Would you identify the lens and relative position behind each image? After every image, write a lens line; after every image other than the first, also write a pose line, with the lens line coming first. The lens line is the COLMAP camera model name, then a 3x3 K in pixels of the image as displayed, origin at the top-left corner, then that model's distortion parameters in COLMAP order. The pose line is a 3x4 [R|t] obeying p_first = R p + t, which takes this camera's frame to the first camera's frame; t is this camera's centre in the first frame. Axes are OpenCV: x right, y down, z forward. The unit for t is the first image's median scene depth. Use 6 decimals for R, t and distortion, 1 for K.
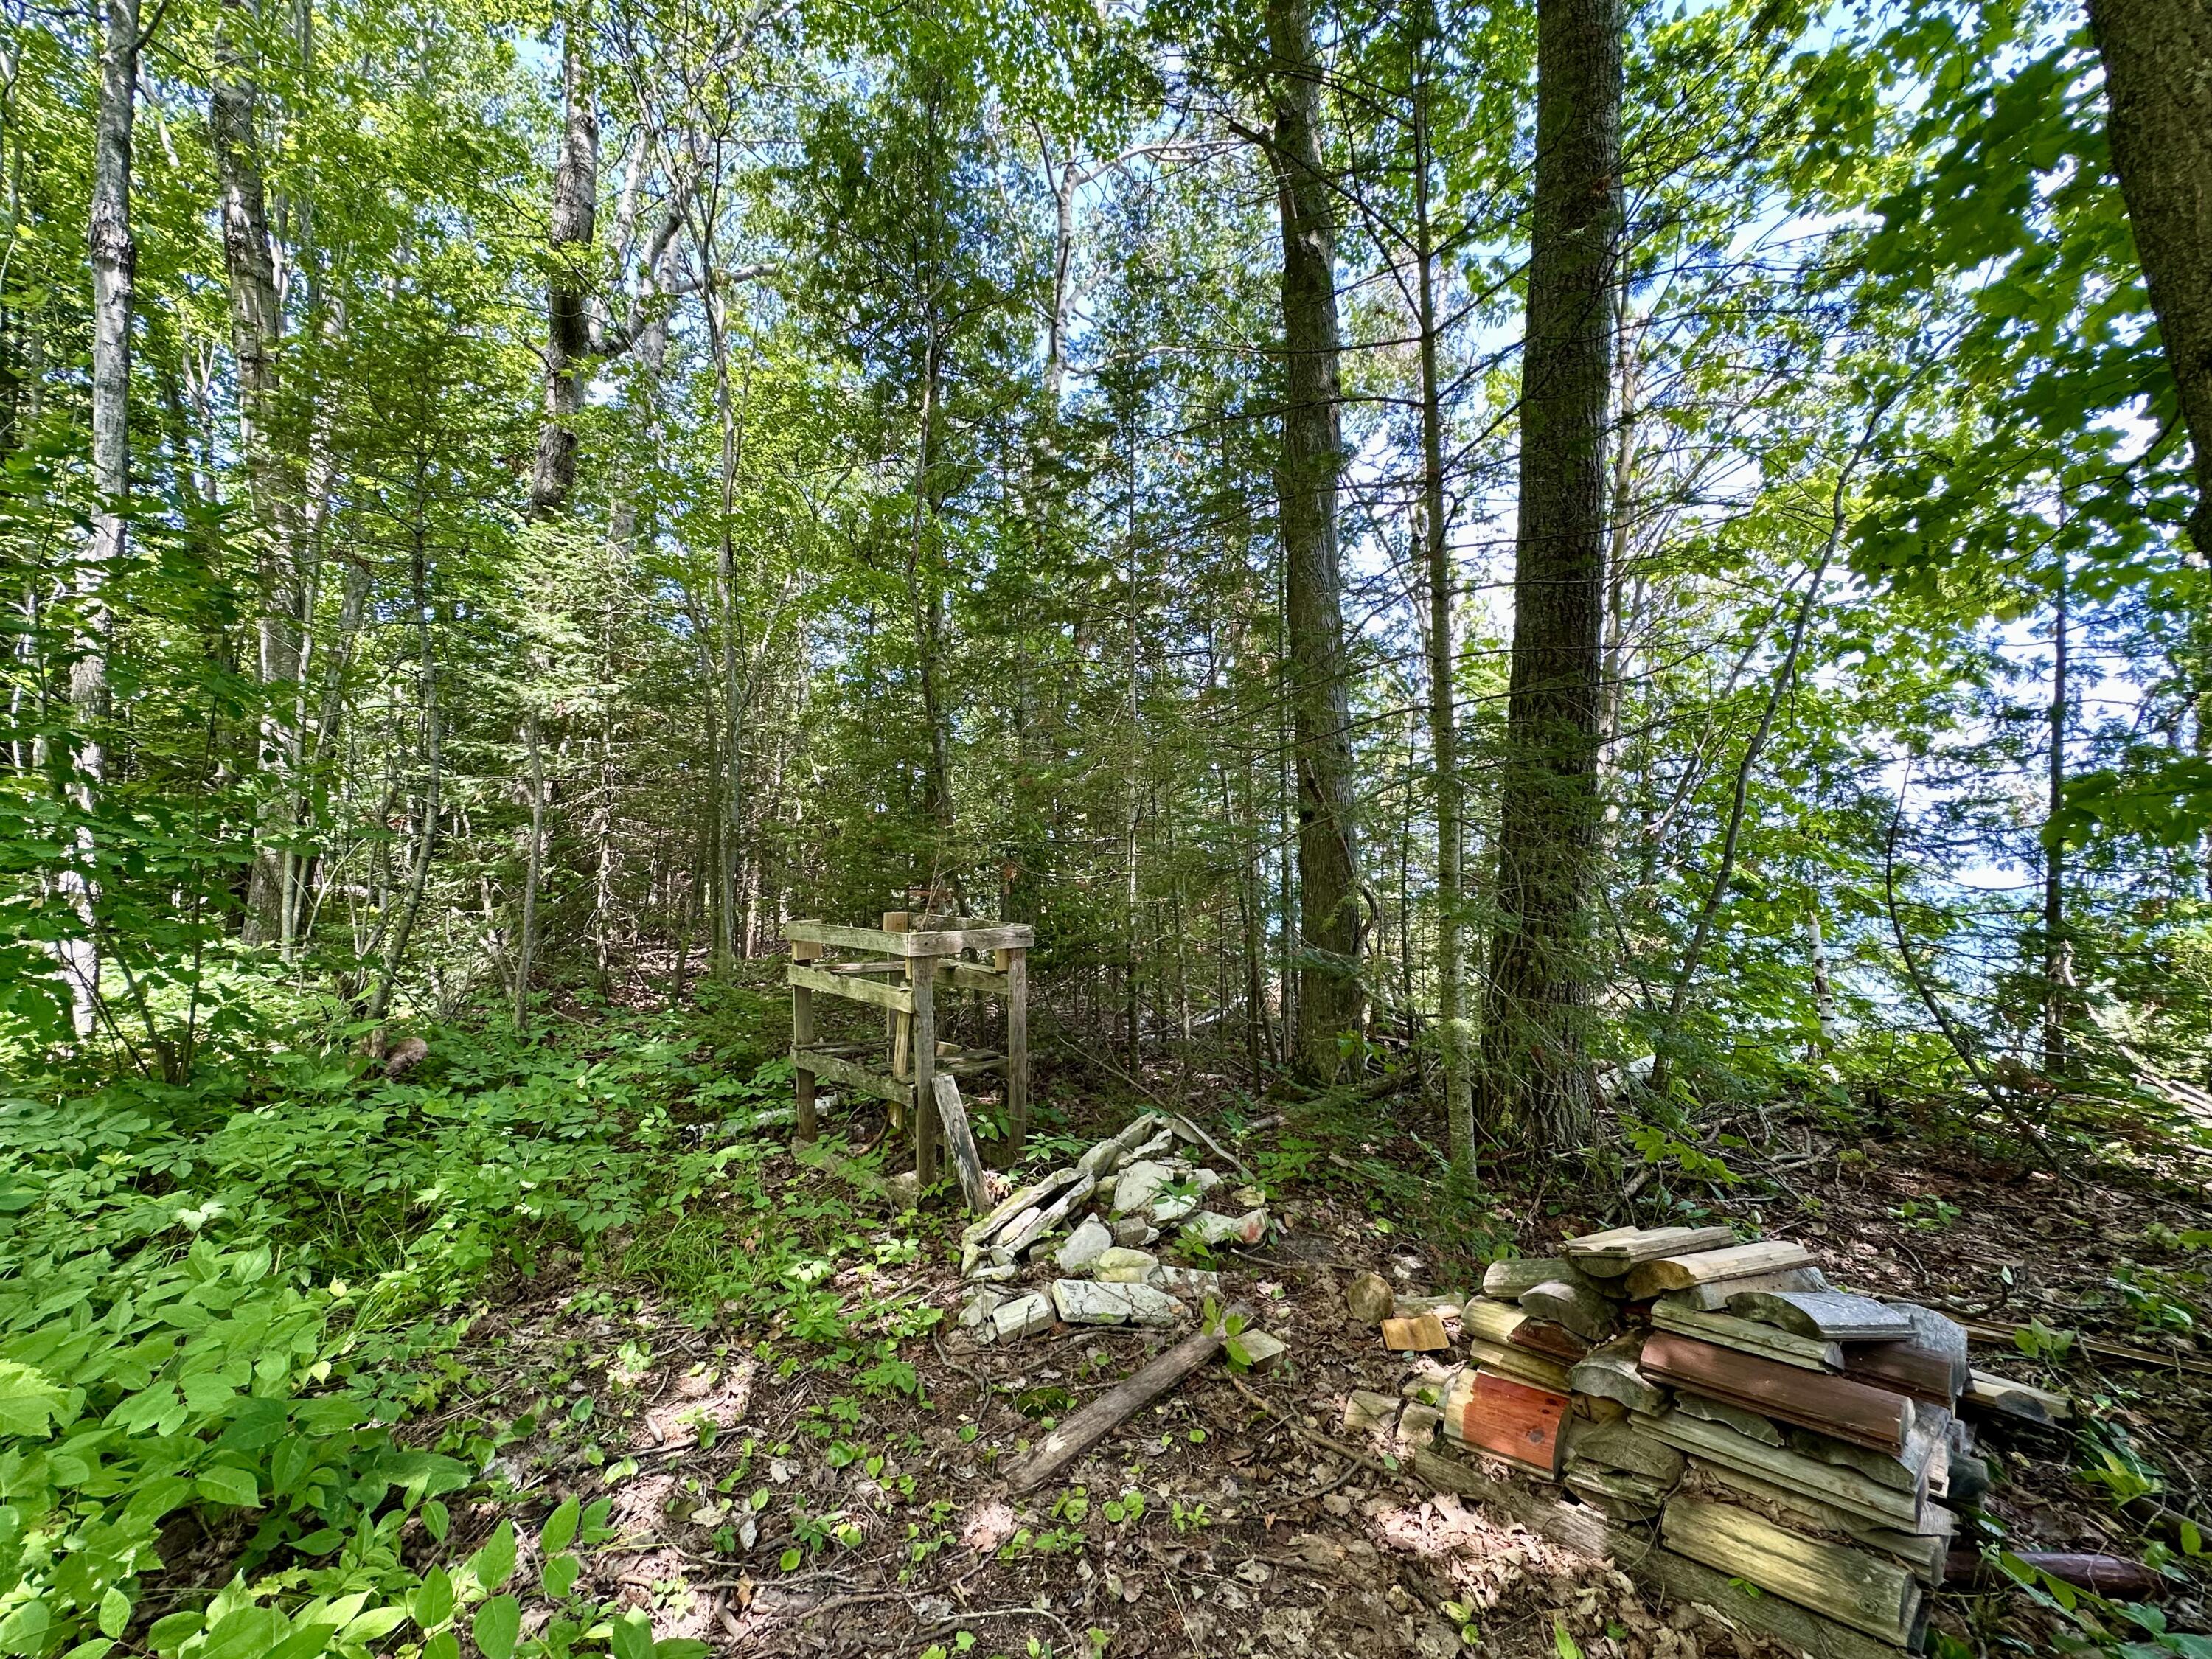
lens RADIAL K [[893.1, 0, 1099.7], [0, 893.1, 831.0], [0, 0, 1]] dist [-0.003725, -0.000159]
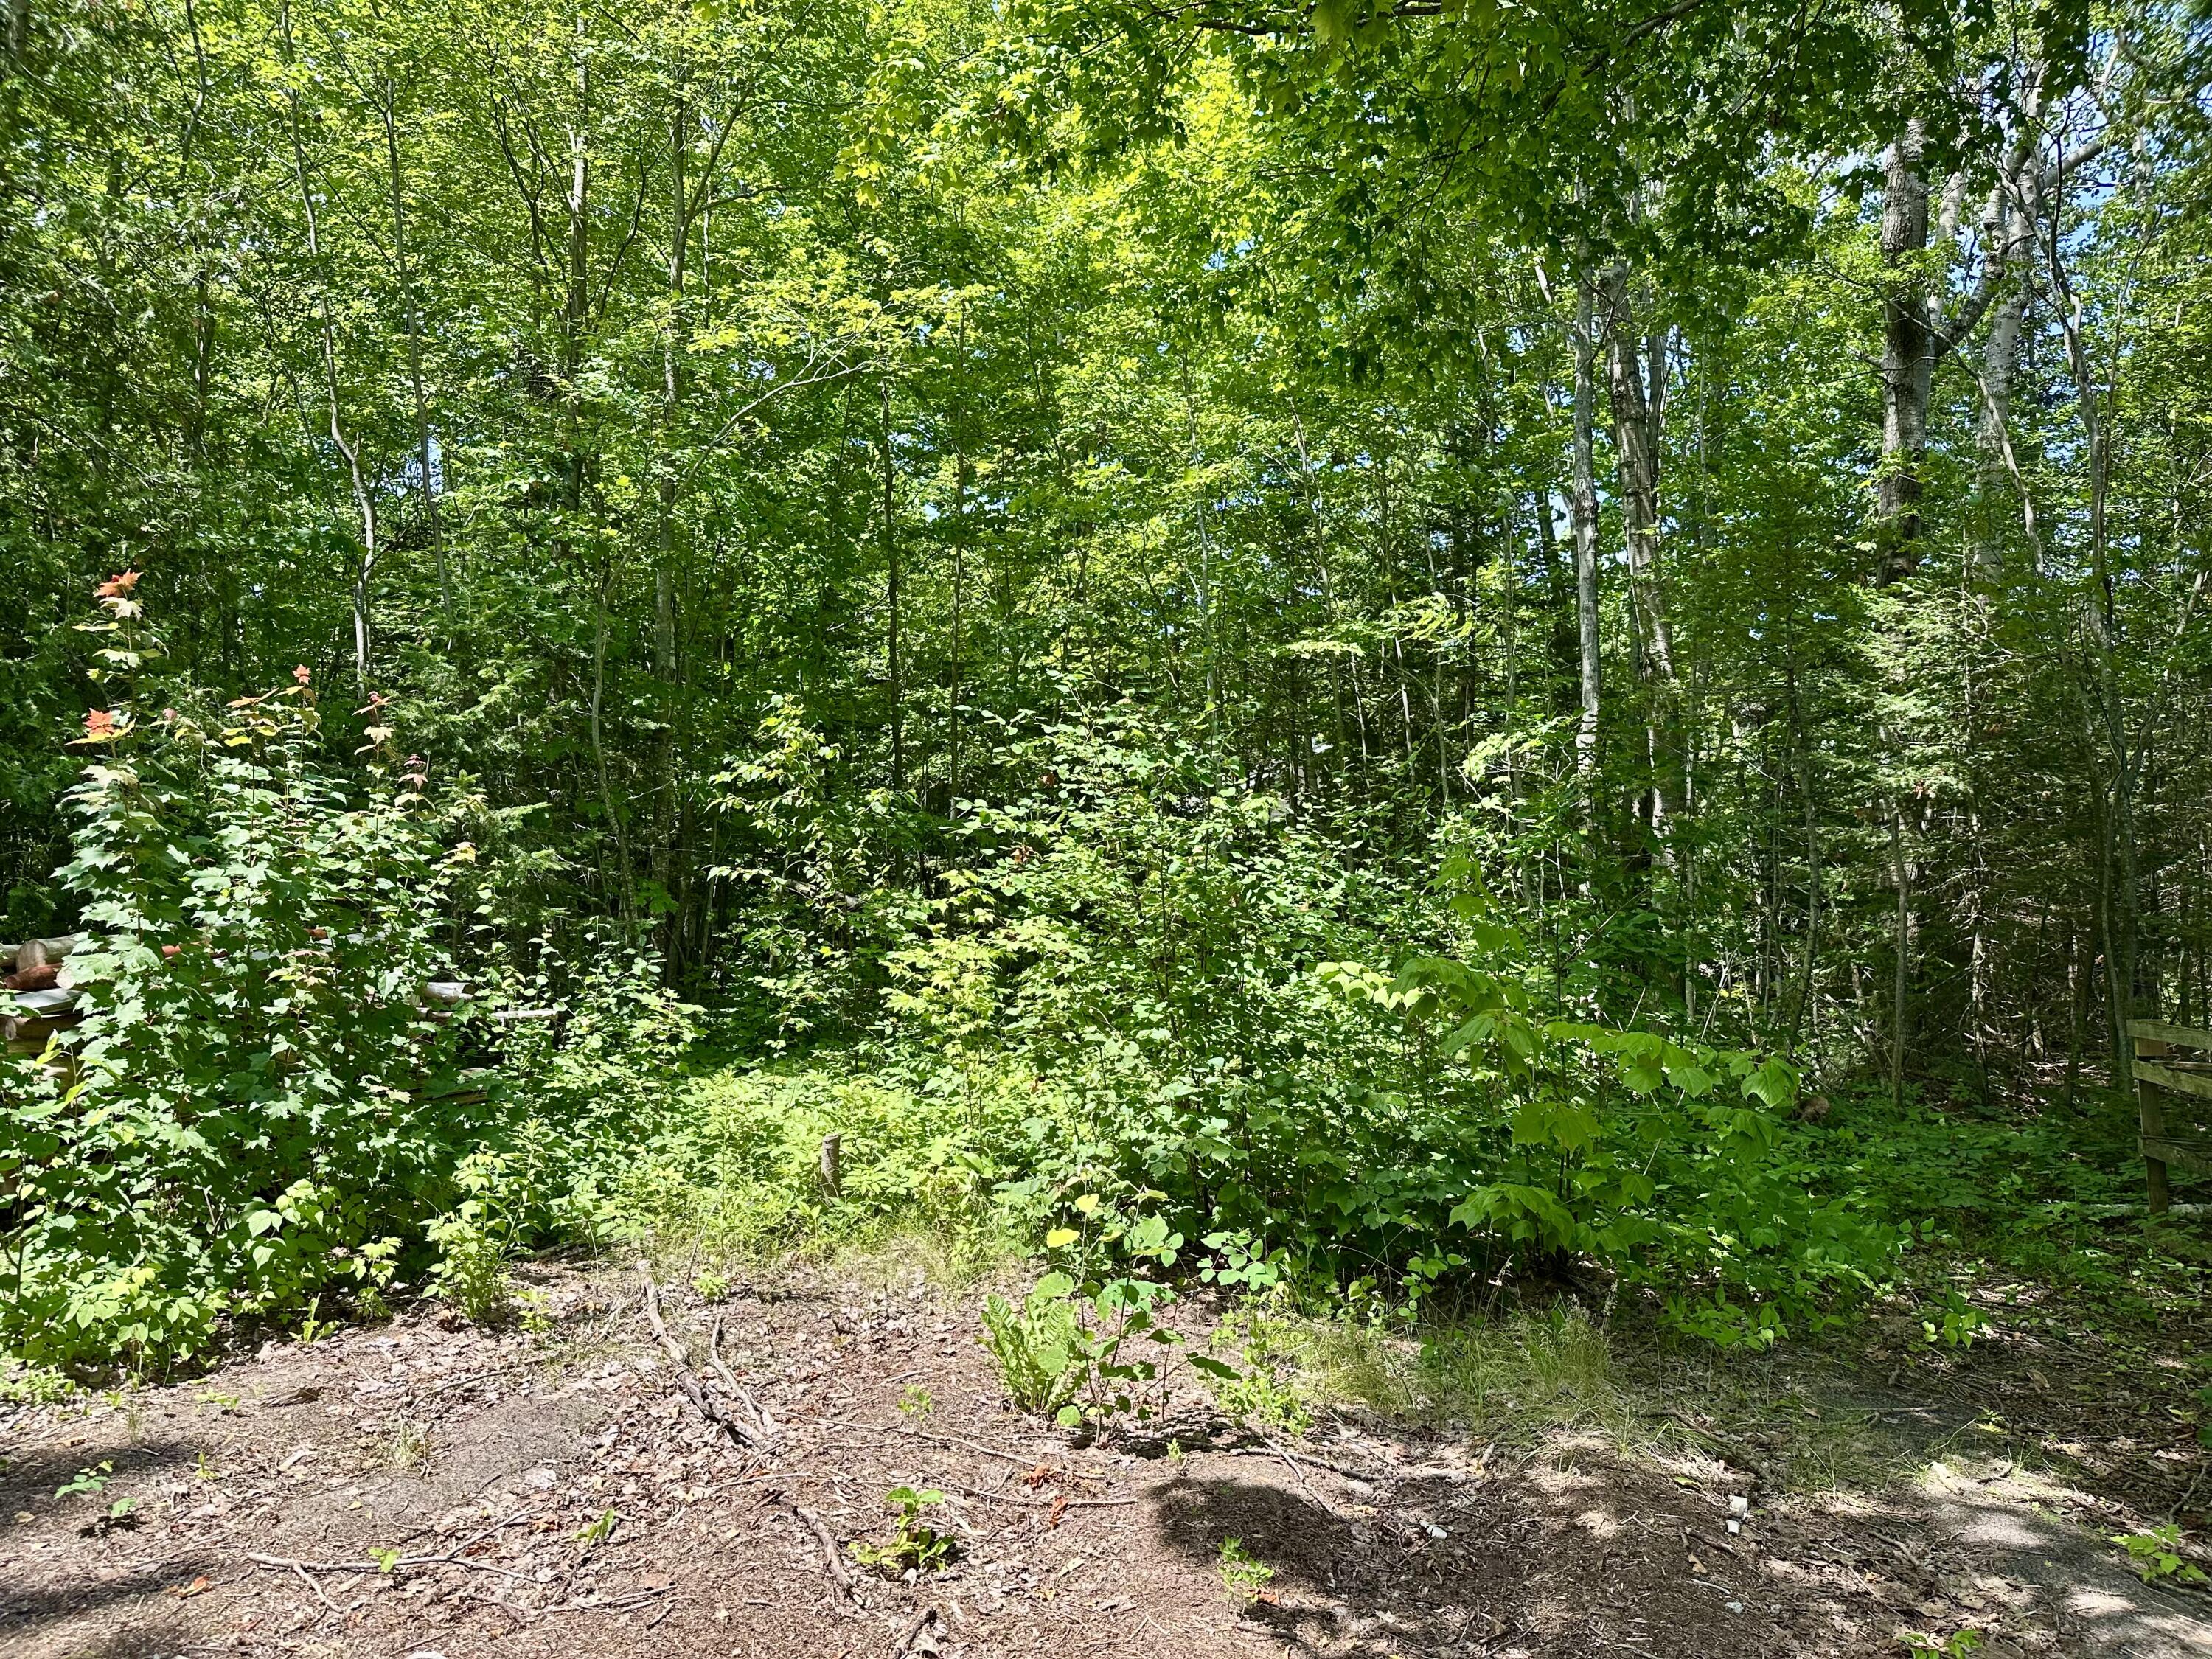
lens RADIAL K [[1544.1, 0, 1102.0], [0, 1544.1, 828.2], [0, 0, 1]] dist [-0.005931, -0.002076]
pose [[0.501859, -0.054036, -0.863260, 0.344544], [0.029945, 0.998534, -0.045096, -0.043812], [0.864431, -0.003218, 0.502742, -0.535505]]
